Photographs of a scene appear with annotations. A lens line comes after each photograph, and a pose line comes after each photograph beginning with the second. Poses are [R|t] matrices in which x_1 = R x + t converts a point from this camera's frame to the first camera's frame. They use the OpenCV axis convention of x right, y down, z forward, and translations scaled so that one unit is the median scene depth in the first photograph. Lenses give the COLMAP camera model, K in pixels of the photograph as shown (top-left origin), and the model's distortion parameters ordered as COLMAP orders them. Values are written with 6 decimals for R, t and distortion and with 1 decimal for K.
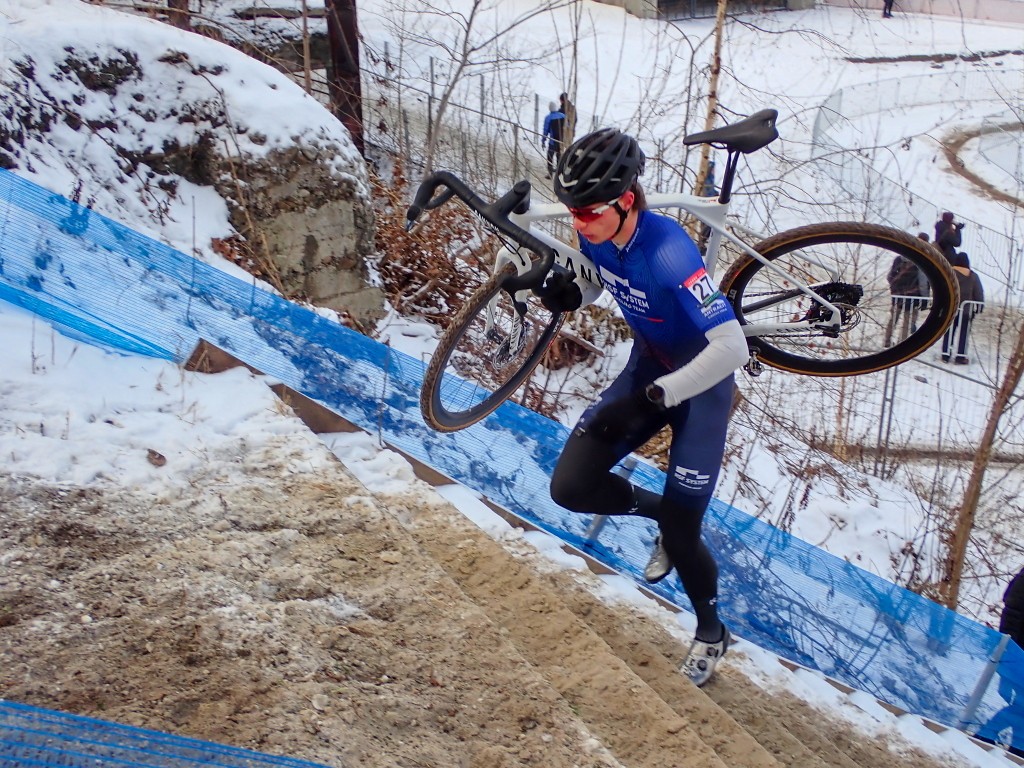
lens RADIAL K [[1375.5, 0, 512.3], [0, 1375.5, 381.5], [0, 0, 1]] dist [-0.004843, 0.000000]
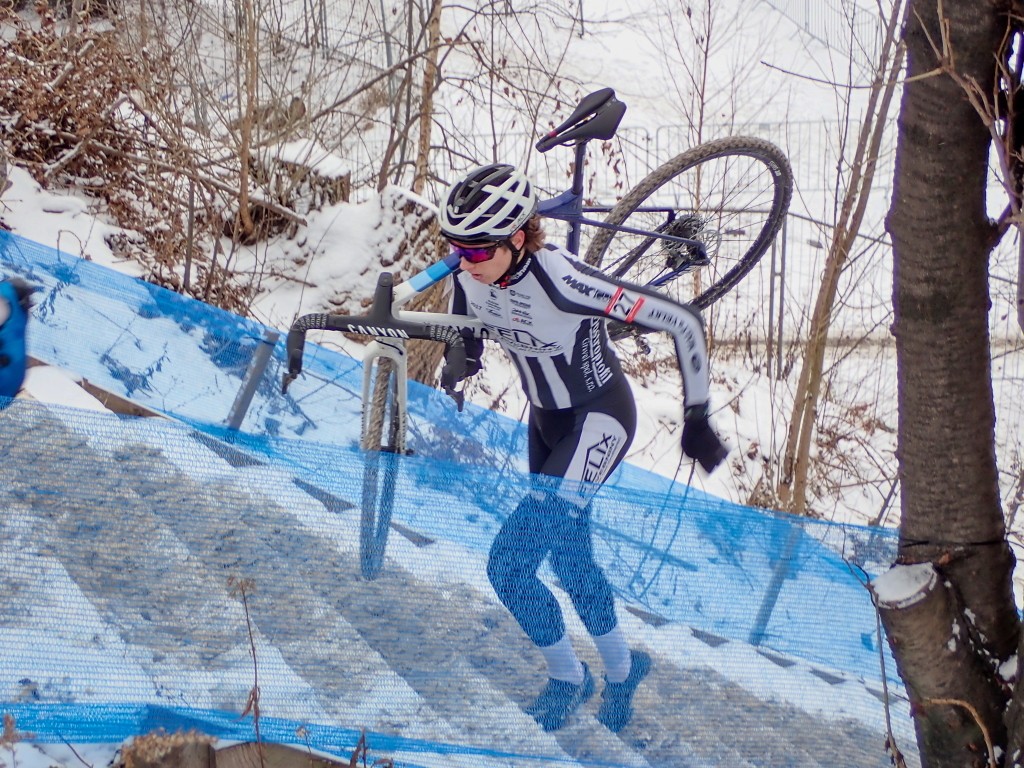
lens RADIAL K [[1953.2, 0, 511.7], [0, 1953.2, 384.4], [0, 0, 1]] dist [-0.024280, 0.000000]
pose [[0.995440, -0.064866, 0.069942, 0.099729], [0.061507, 0.996895, 0.049169, 0.026007], [-0.072914, -0.044643, 0.996339, -0.157734]]
